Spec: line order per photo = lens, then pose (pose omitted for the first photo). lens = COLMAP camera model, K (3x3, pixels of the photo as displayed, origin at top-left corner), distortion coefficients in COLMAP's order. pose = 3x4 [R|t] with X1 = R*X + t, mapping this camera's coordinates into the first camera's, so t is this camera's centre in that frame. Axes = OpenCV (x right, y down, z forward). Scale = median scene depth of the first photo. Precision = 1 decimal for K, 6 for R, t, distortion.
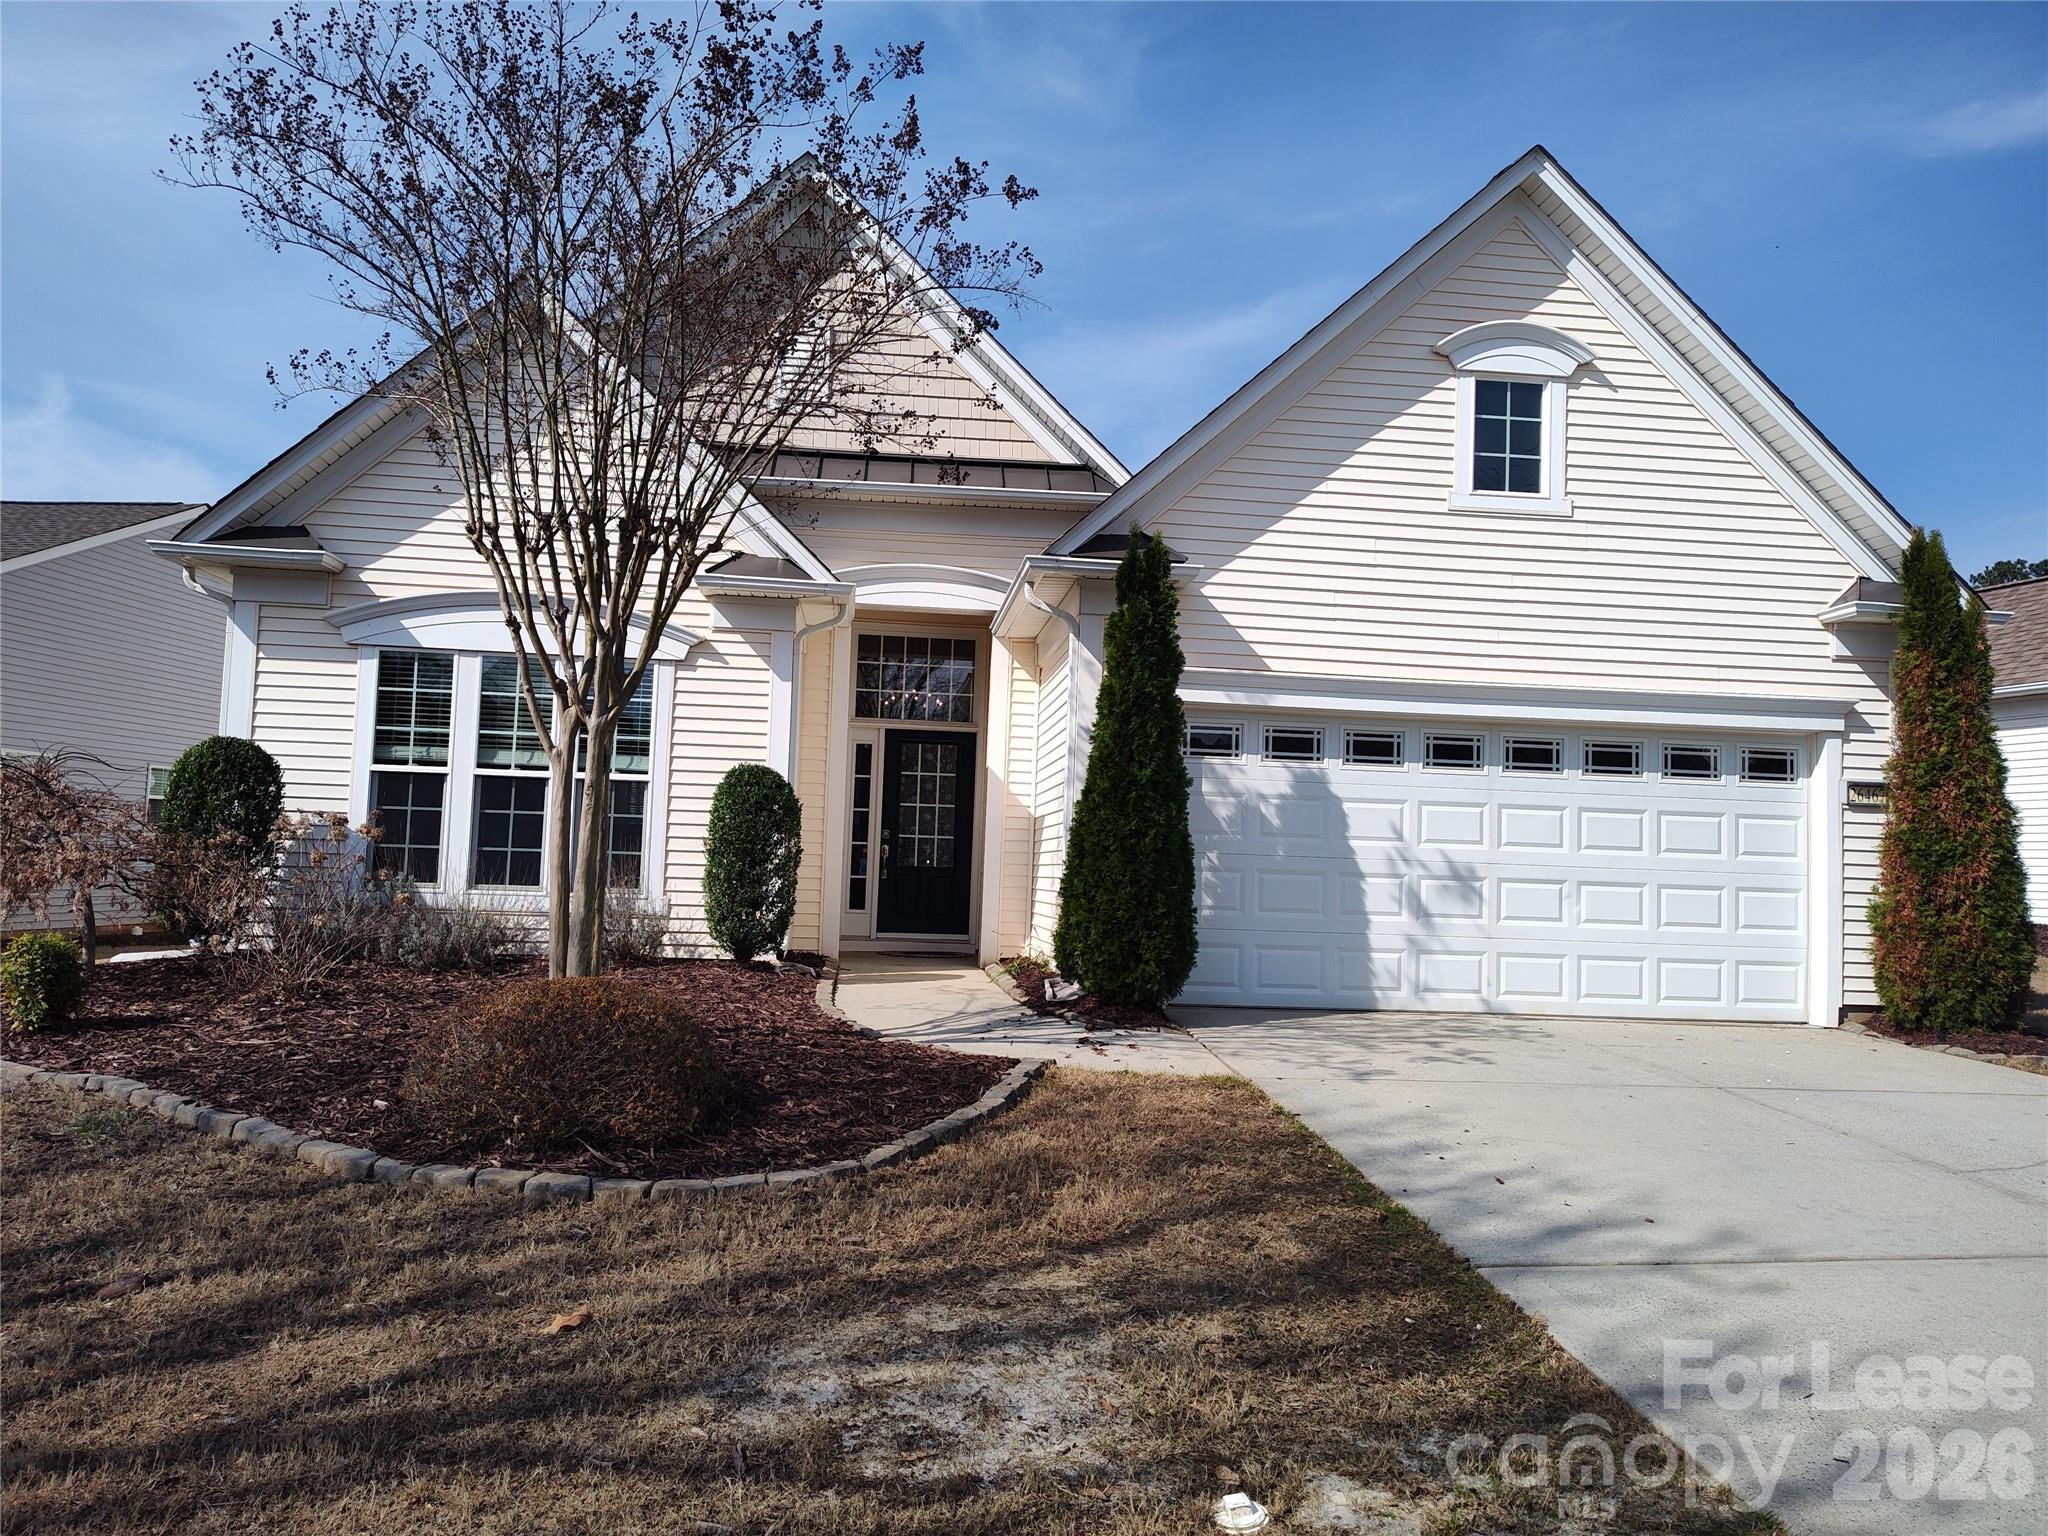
lens RADIAL K [[1383.6, 0, 1030.9], [0, 1383.6, 761.8], [0, 0, 1]] dist [0.054130, -0.058376]
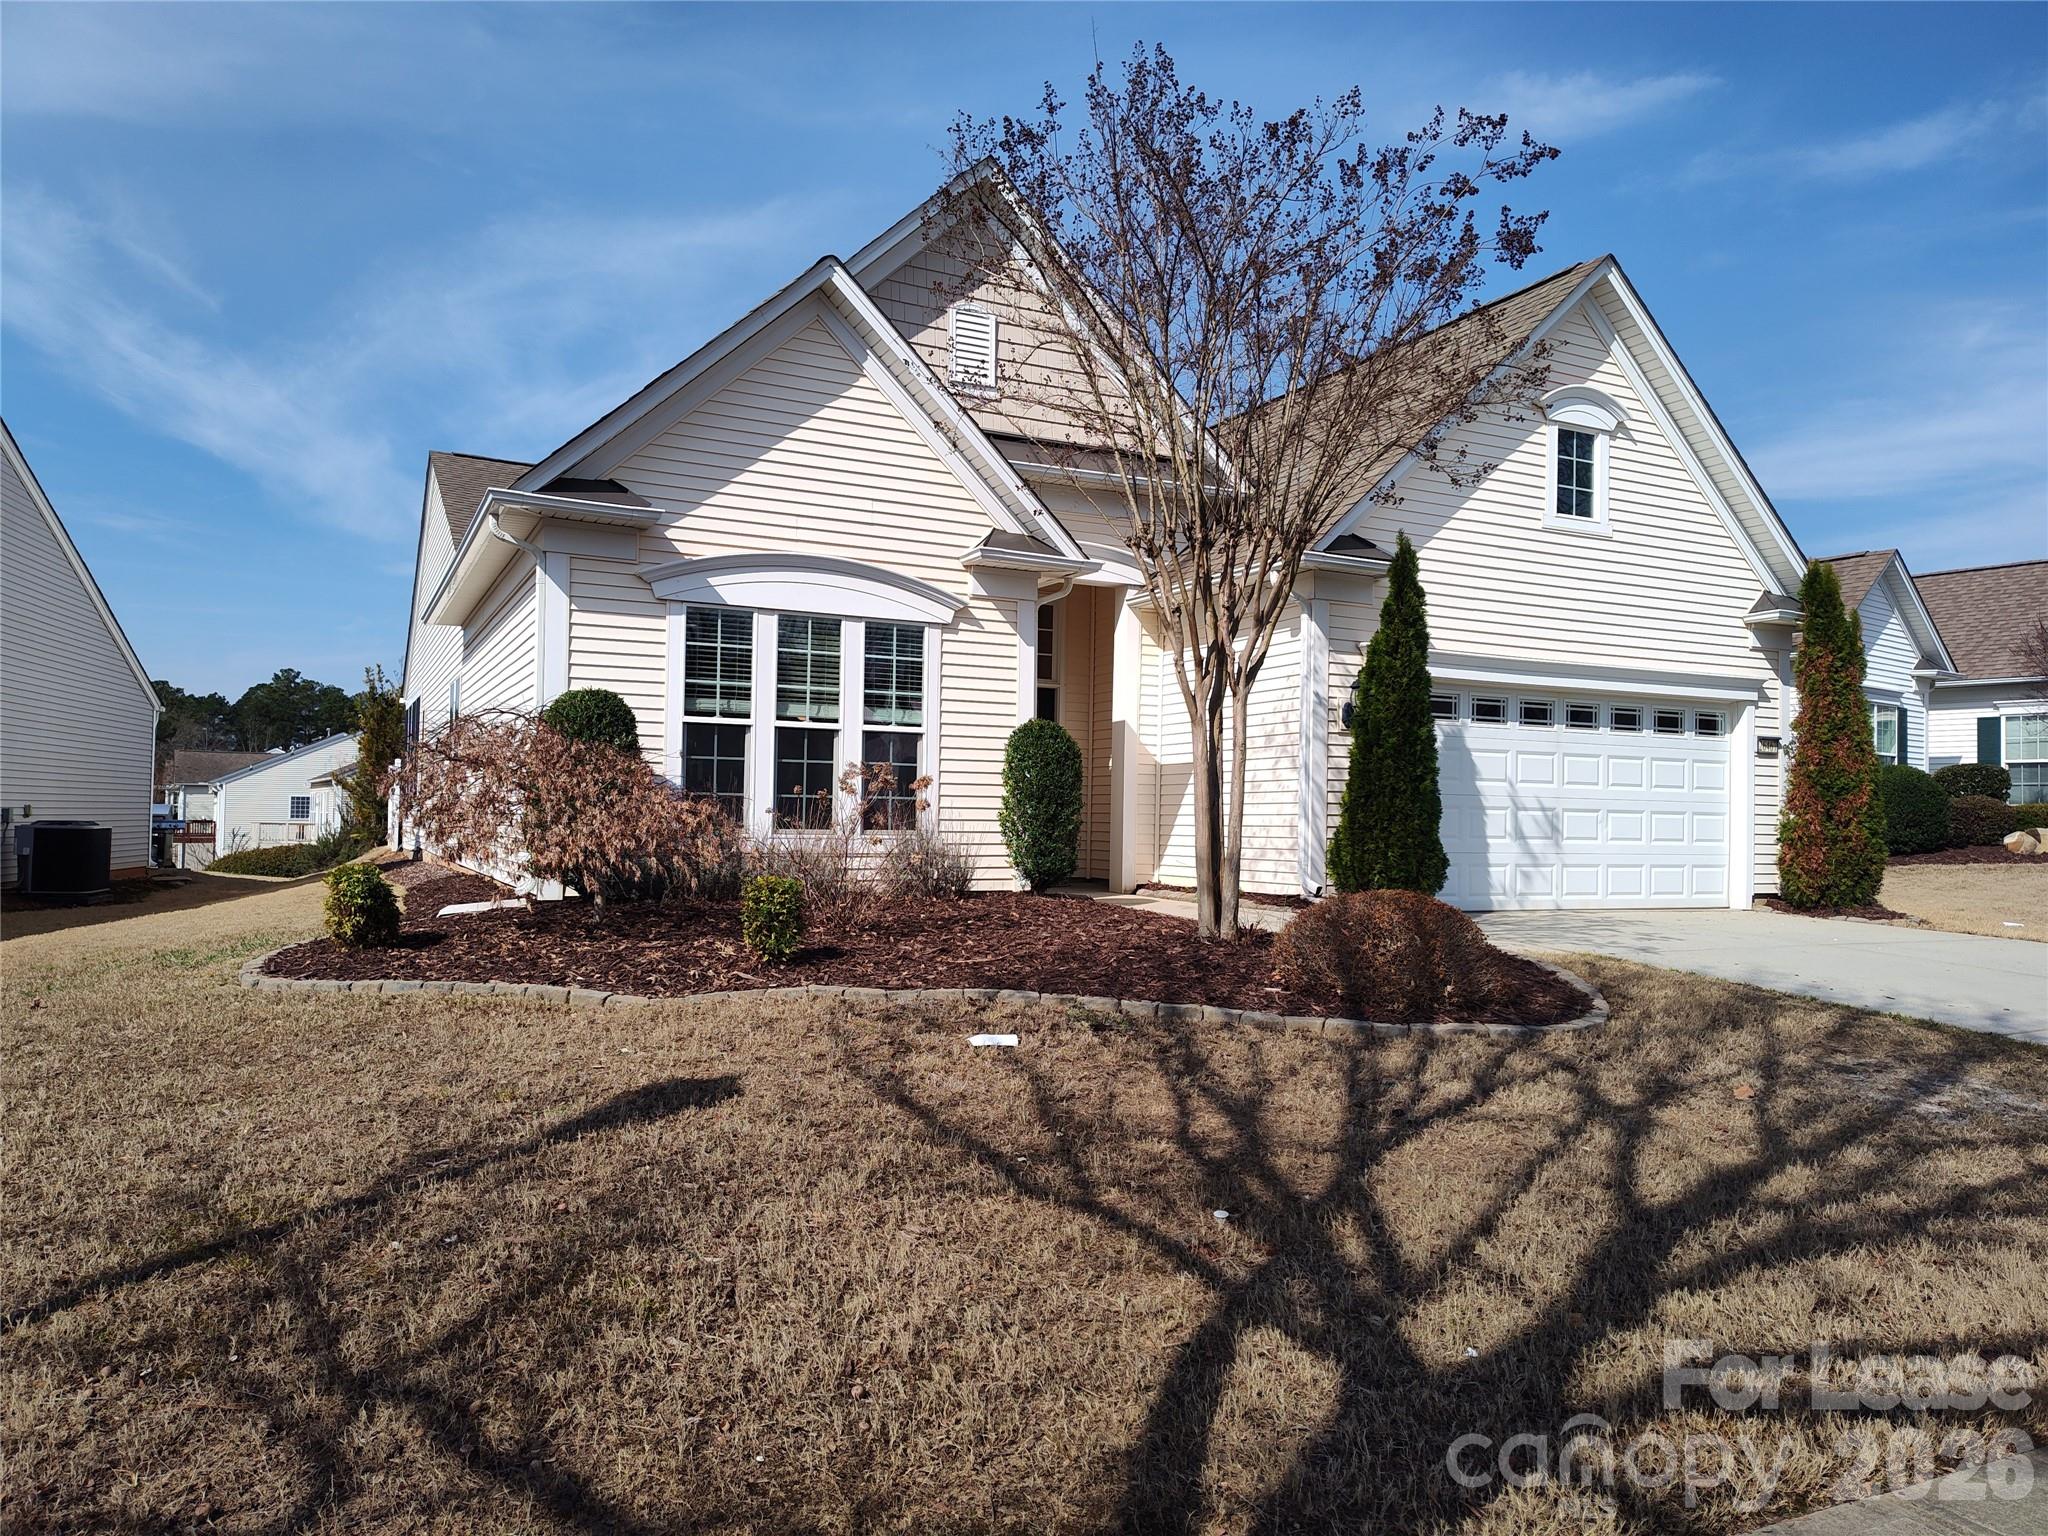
lens RADIAL K [[1383.6, 0, 1022.9], [0, 1383.6, 771.4], [0, 0, 1]] dist [0.054130, -0.058376]
pose [[0.936988, -0.005857, 0.349312, -0.601122], [-0.012589, 0.998644, 0.050513, -0.012456], [-0.349134, -0.051727, 0.935644, -0.063610]]
